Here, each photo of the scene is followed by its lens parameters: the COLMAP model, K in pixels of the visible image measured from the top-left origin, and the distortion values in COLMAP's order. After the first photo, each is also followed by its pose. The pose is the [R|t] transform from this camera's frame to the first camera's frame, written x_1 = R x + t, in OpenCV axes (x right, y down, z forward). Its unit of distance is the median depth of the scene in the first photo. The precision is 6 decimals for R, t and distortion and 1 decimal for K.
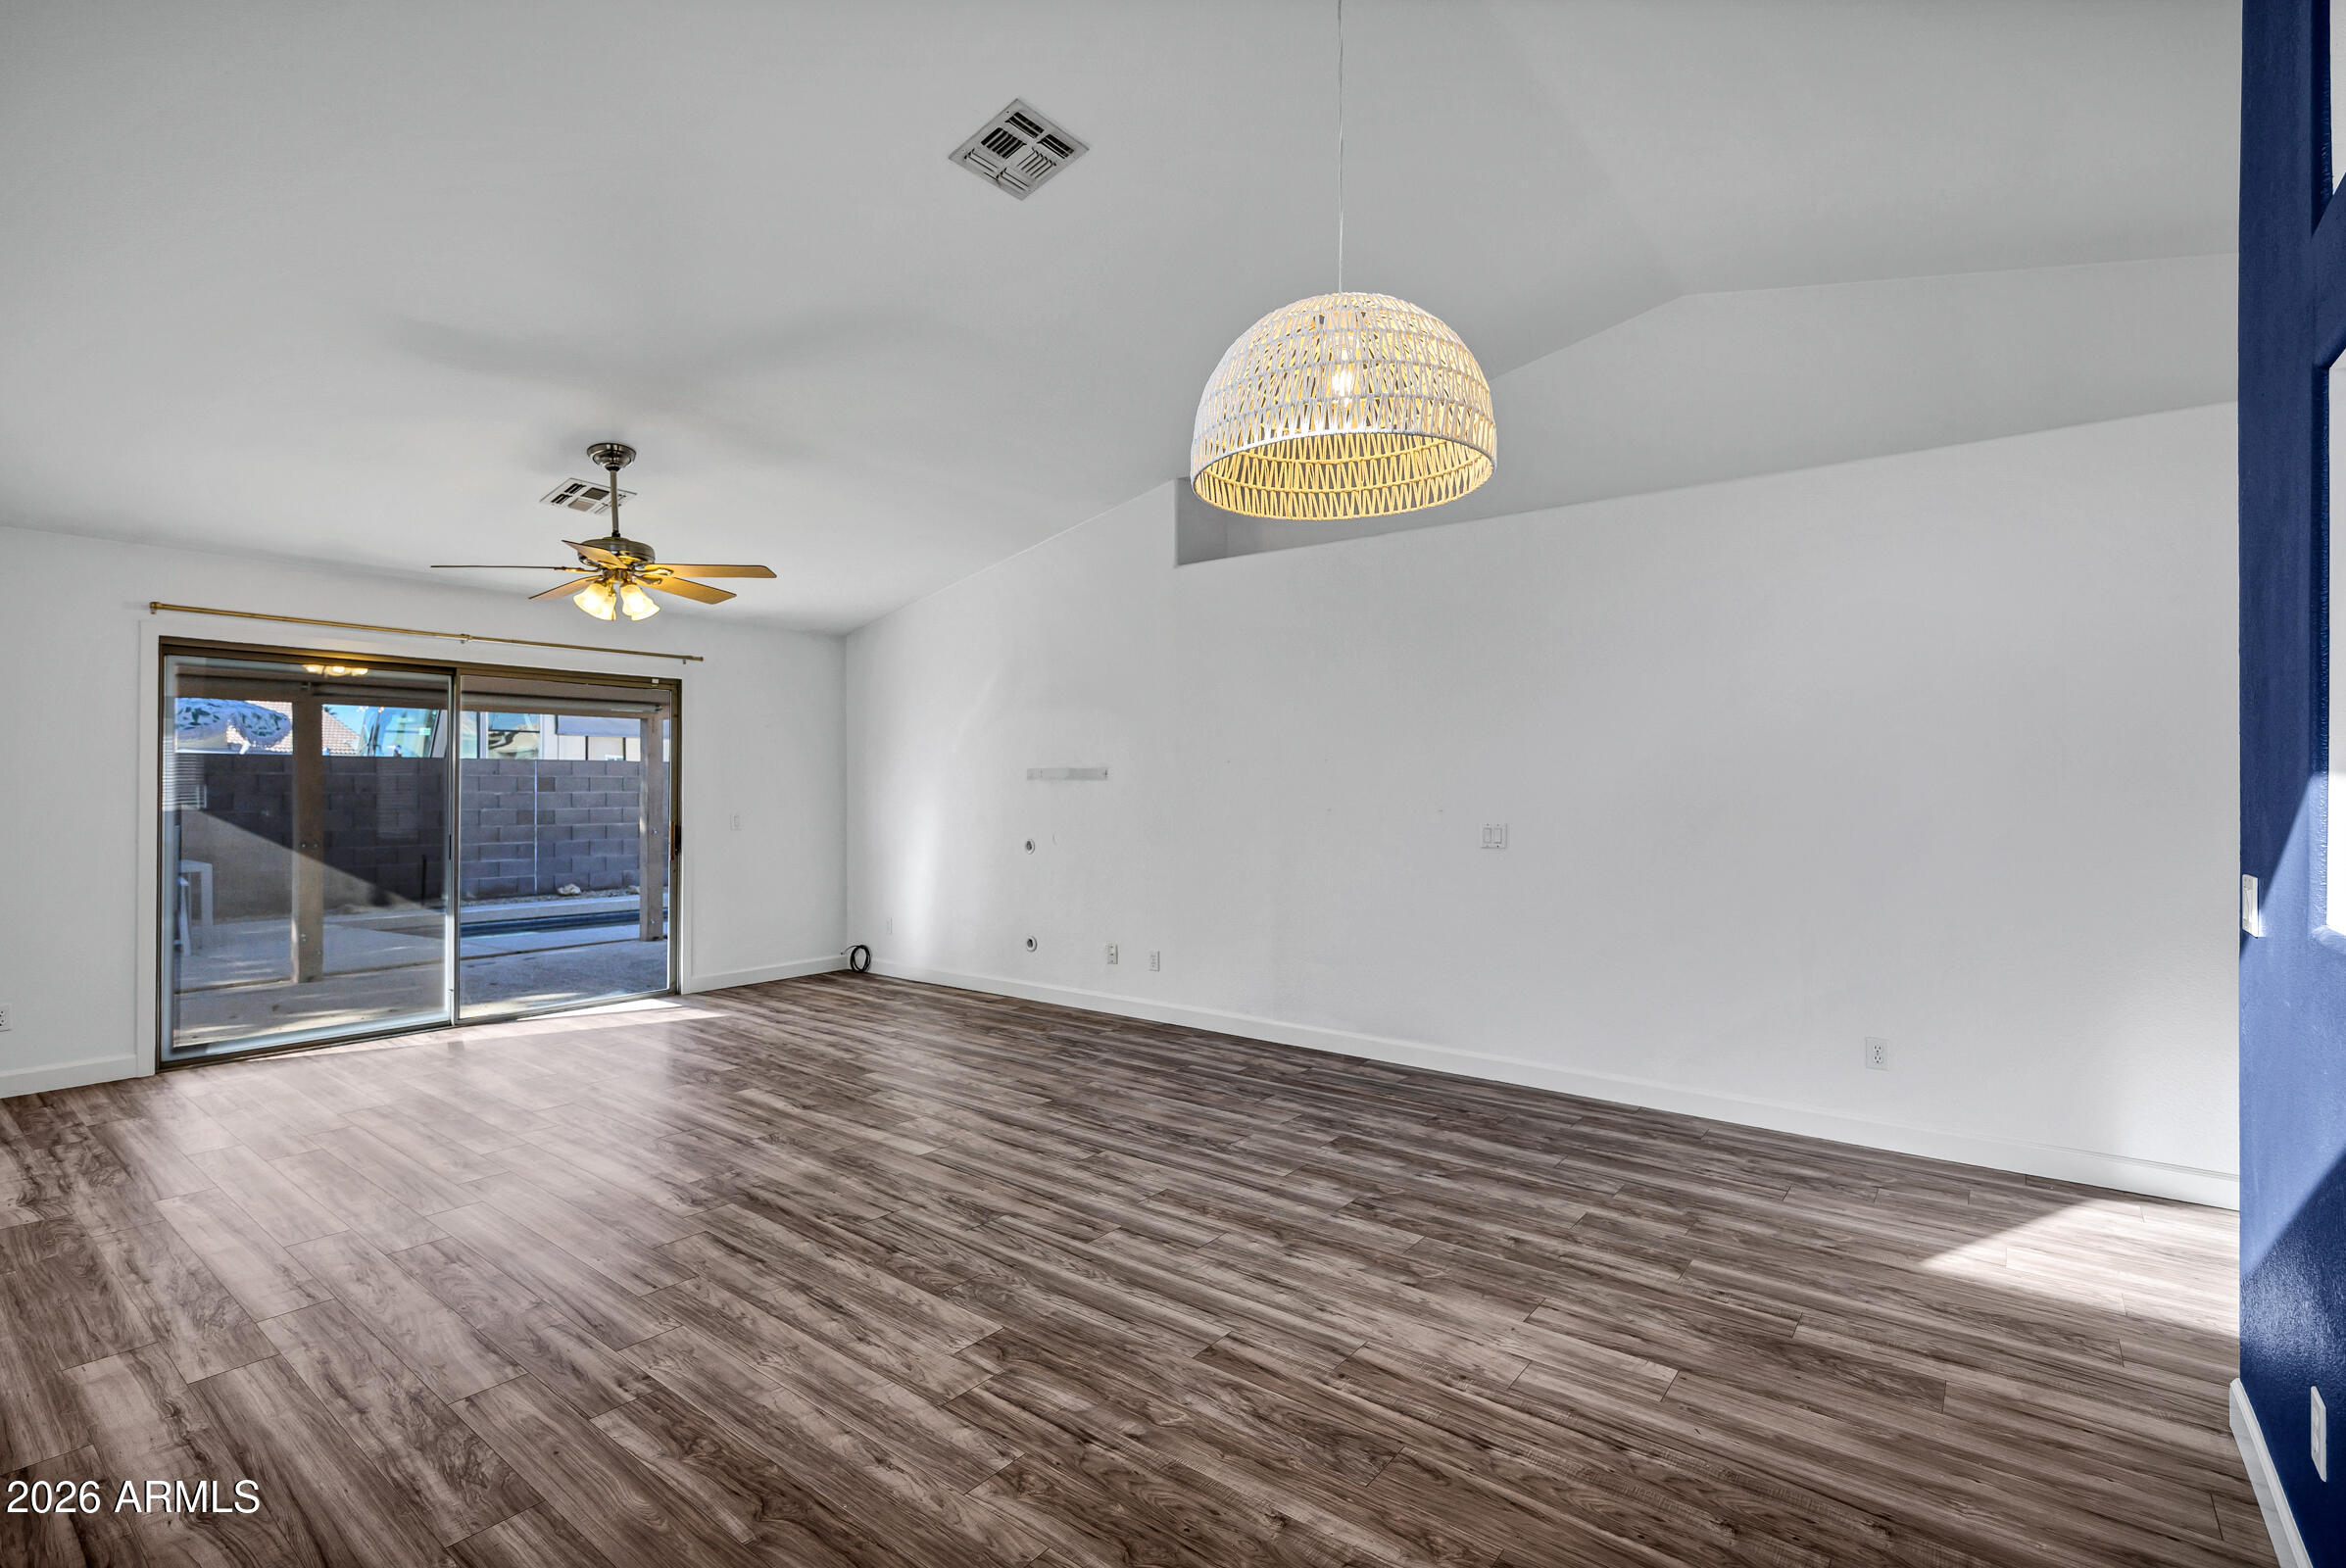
lens RADIAL K [[1047.7, 0, 1173.0], [0, 1047.7, 784.0], [0, 0, 1]] dist [-0.000801, -0.000019]
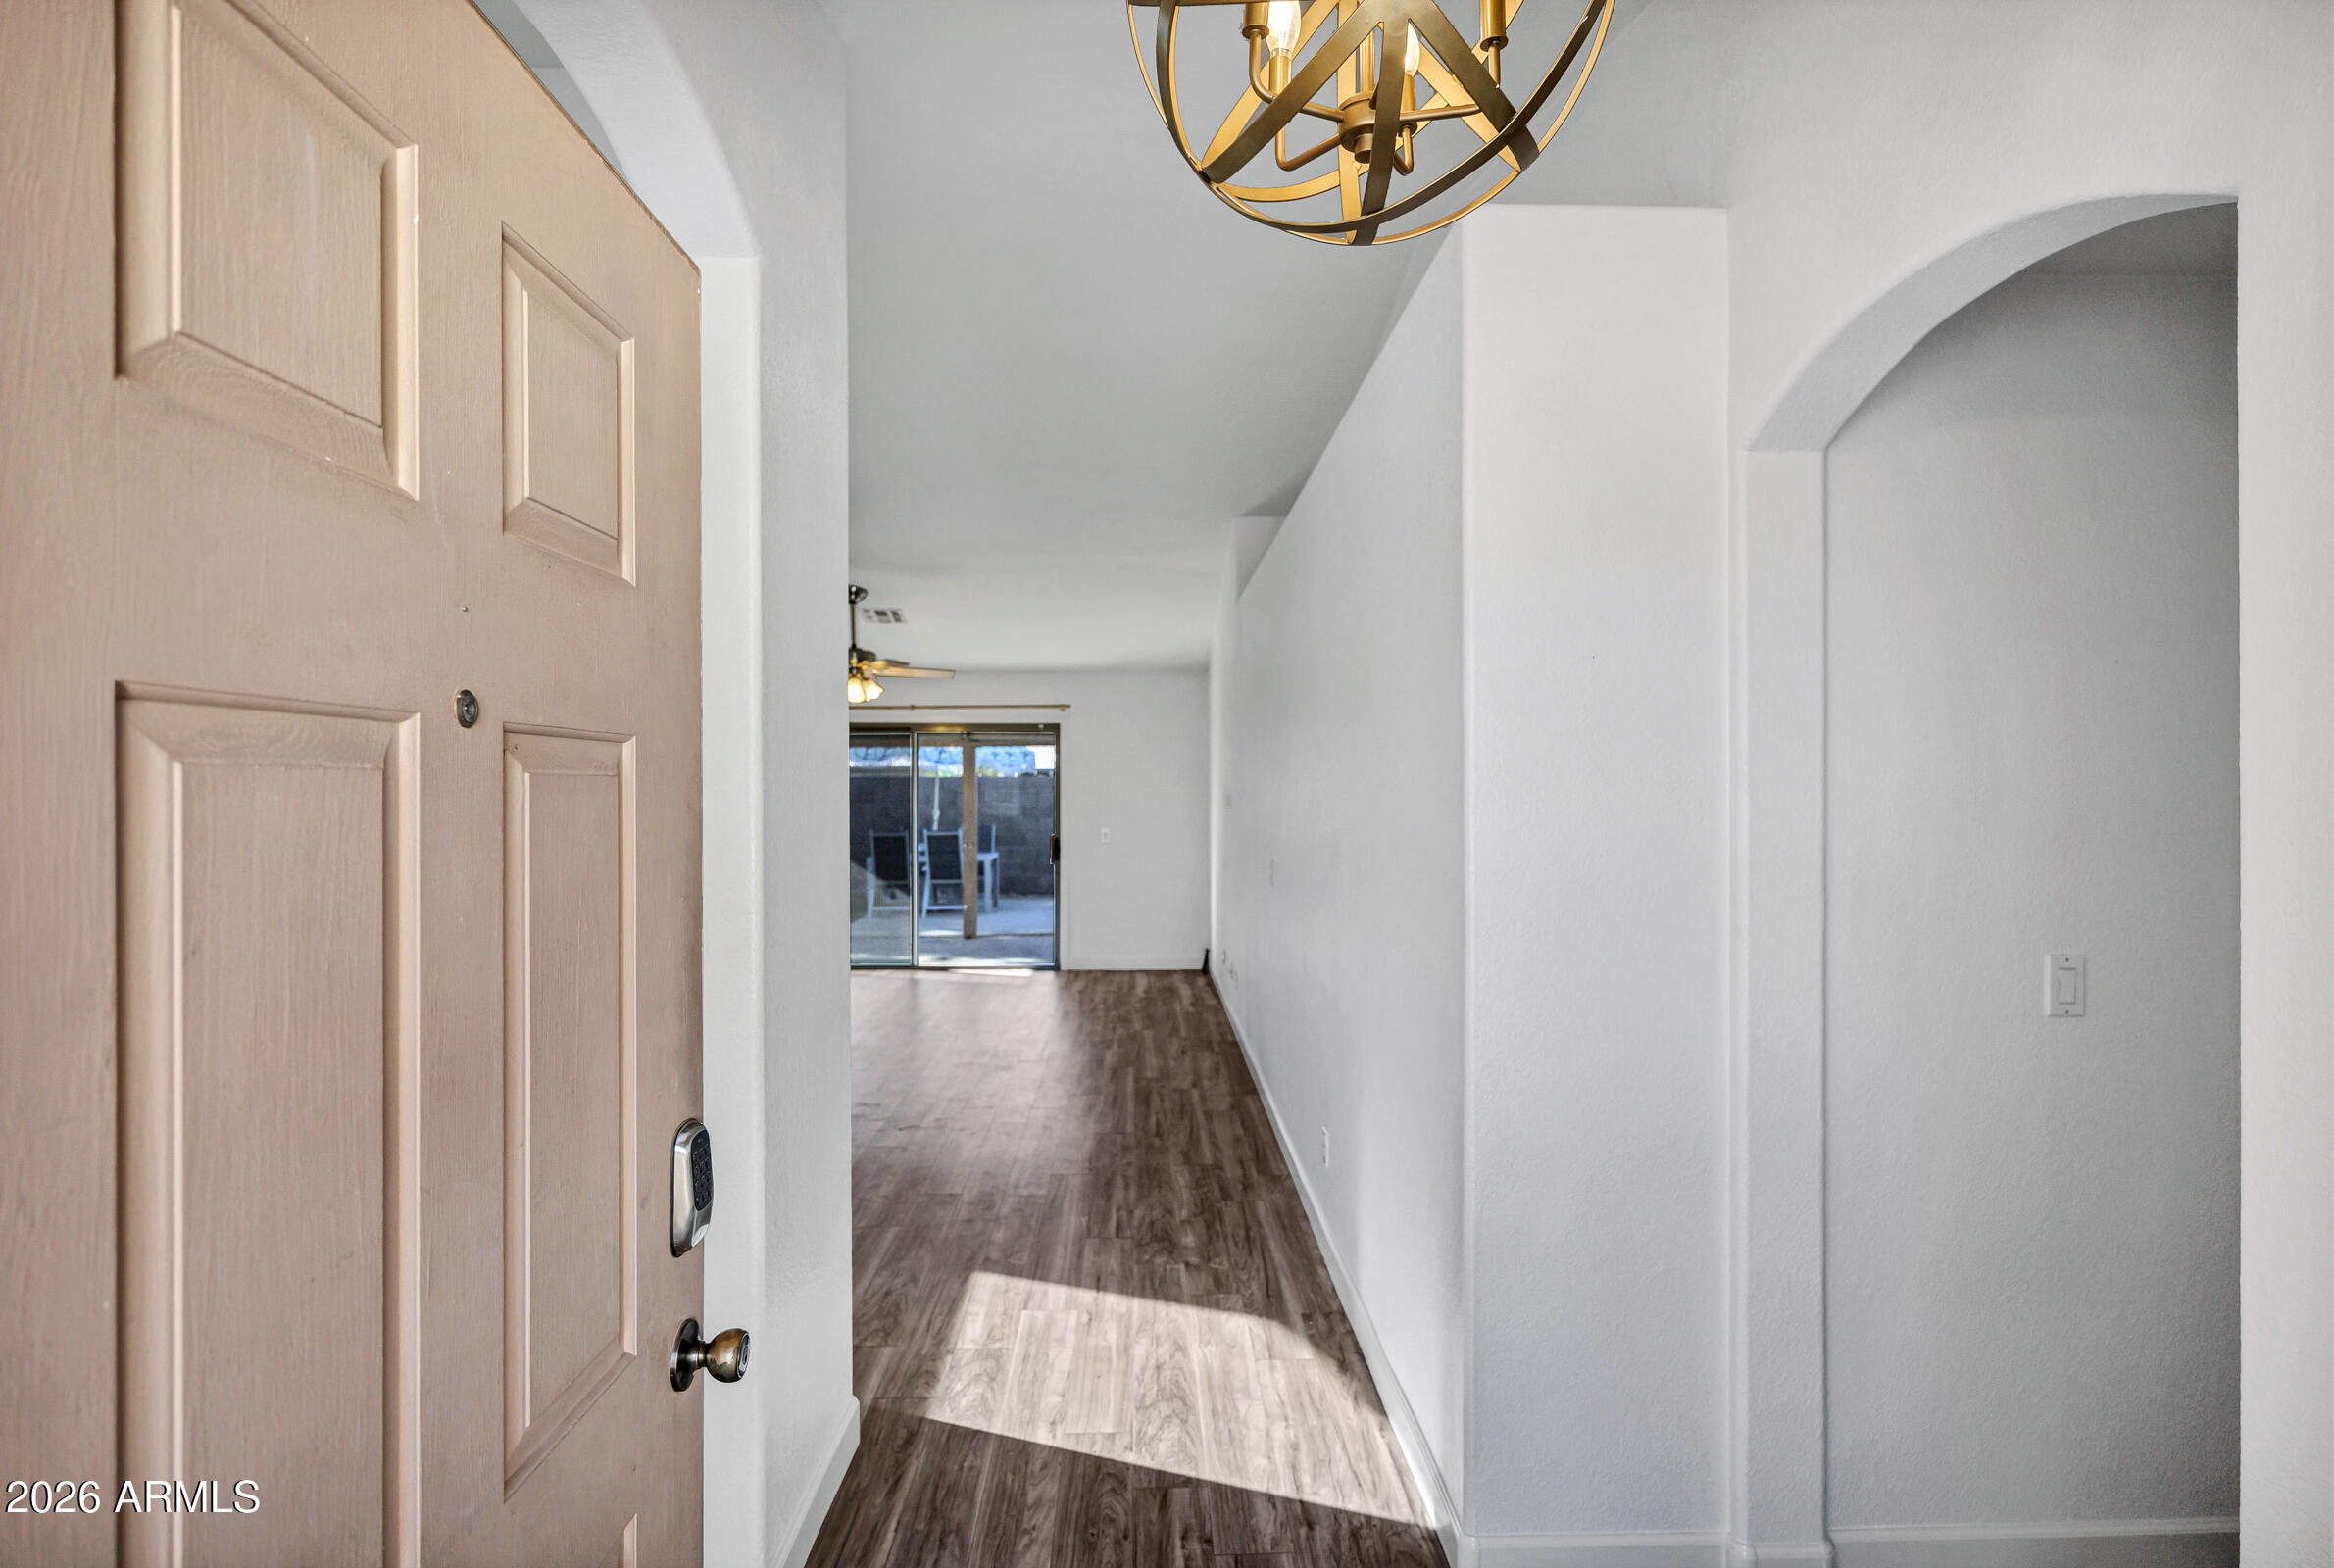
lens RADIAL K [[1222.7, 0, 1167.0], [0, 1222.7, 784.0], [0, 0, 1]] dist [0.000078, 0.000001]
pose [[0.635335, -0.005578, -0.772216, 1.075535], [0.011250, 0.999935, 0.002032, -0.037166], [0.772155, -0.009978, 0.635356, 0.201640]]
